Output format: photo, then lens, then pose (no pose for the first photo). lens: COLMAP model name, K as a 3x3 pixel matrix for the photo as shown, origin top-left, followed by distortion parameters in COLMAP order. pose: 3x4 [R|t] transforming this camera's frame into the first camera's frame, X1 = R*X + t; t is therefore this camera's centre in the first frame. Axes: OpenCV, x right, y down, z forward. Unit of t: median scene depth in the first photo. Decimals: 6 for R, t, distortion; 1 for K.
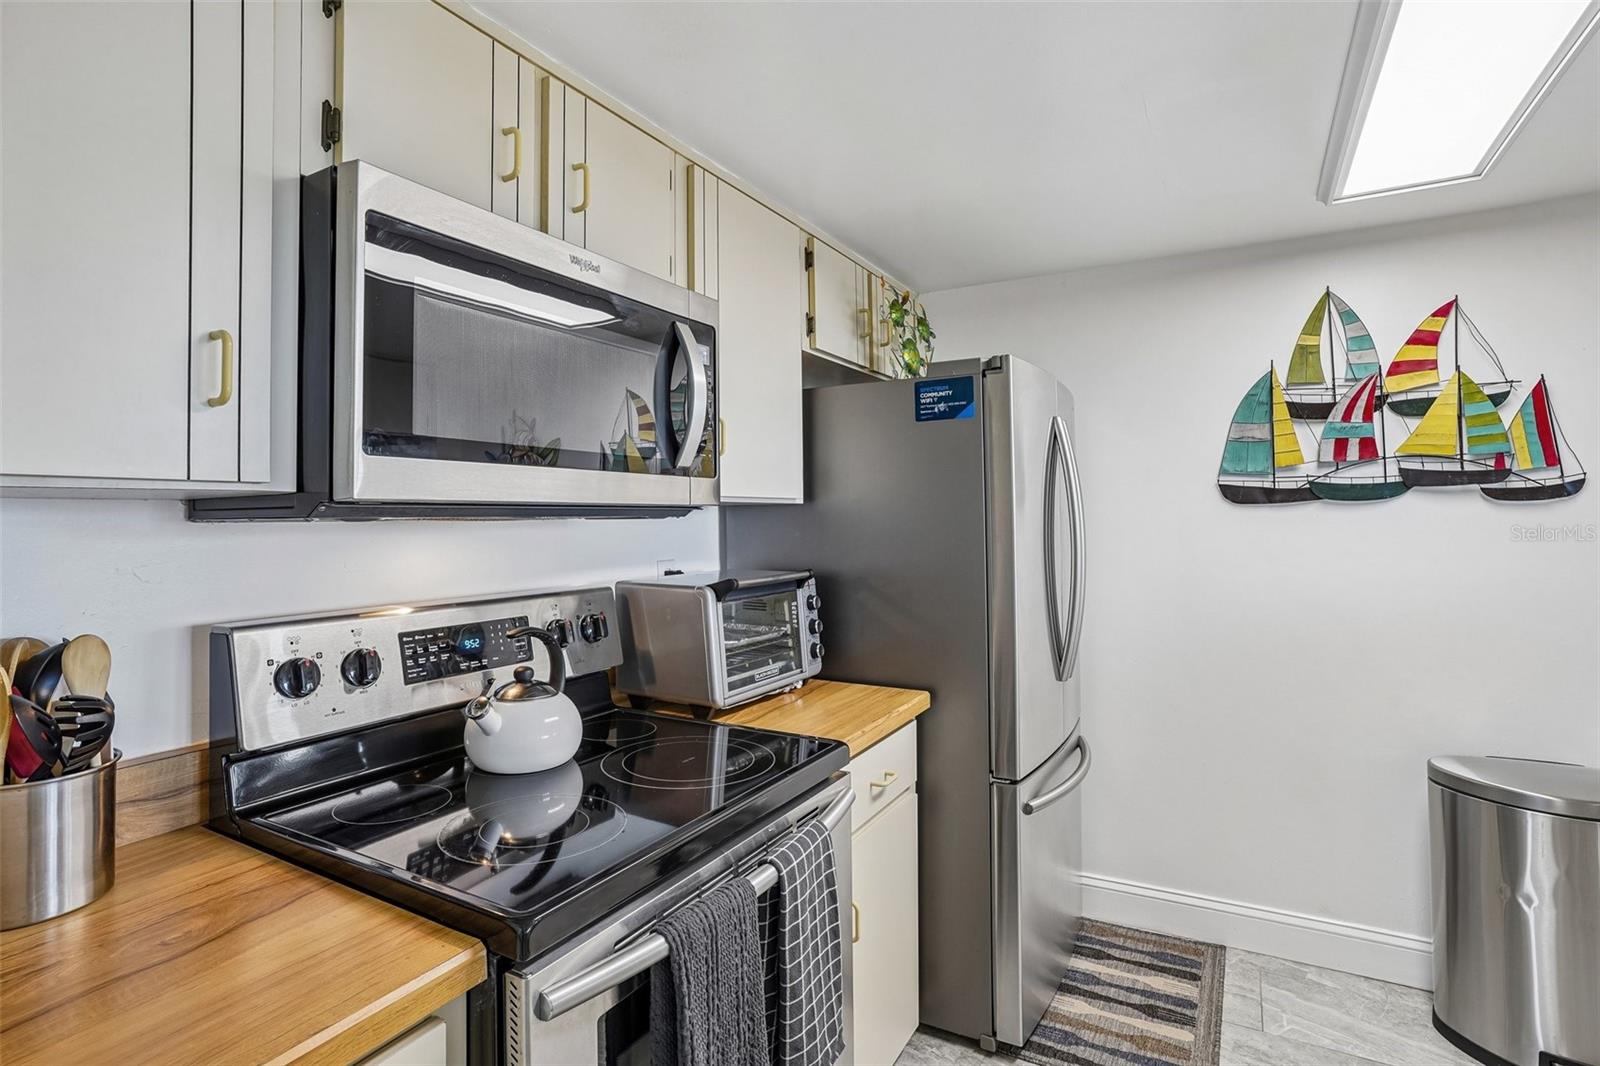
lens RADIAL K [[791.6, 0, 777.7], [0, 791.6, 496.2], [0, 0, 1]] dist [-0.048454, 0.018830]
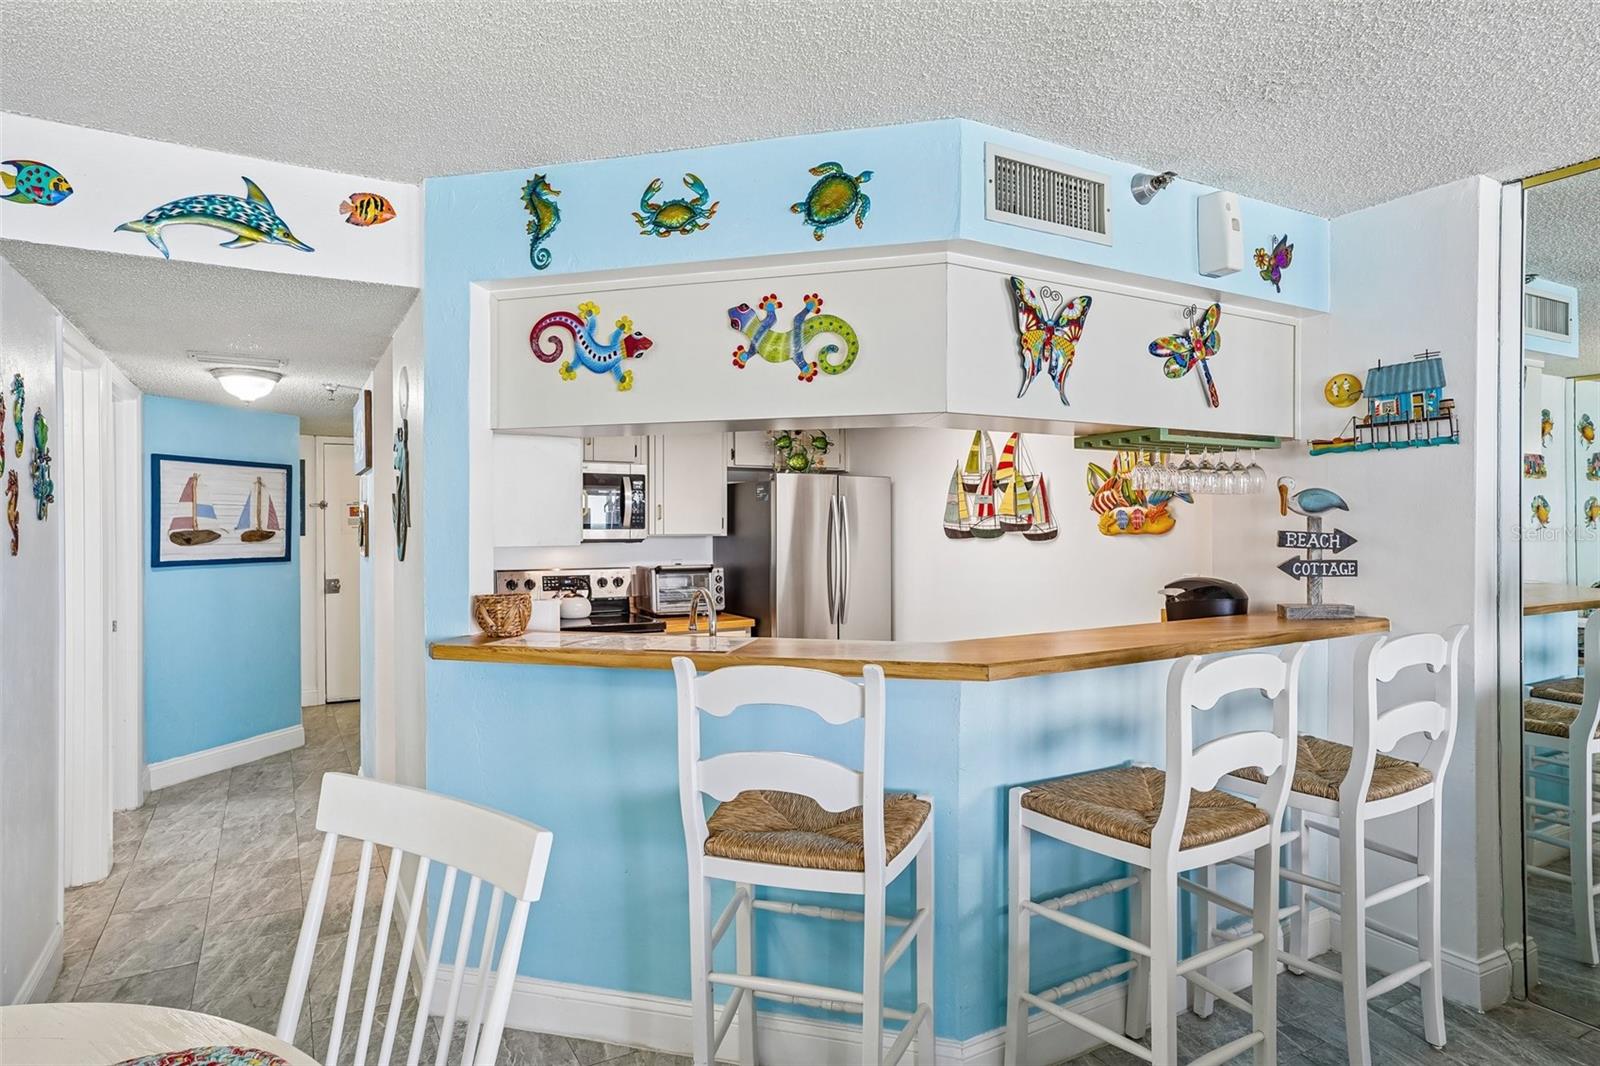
lens RADIAL K [[888.9, 0, 790.8], [0, 888.9, 527.9], [0, 0, 1]] dist [-0.002362, 0.006304]
pose [[0.859536, 0.010587, -0.510965, 1.587073], [0.003496, 0.999640, 0.026593, -0.085367], [0.511063, -0.024644, 0.859190, -1.146909]]
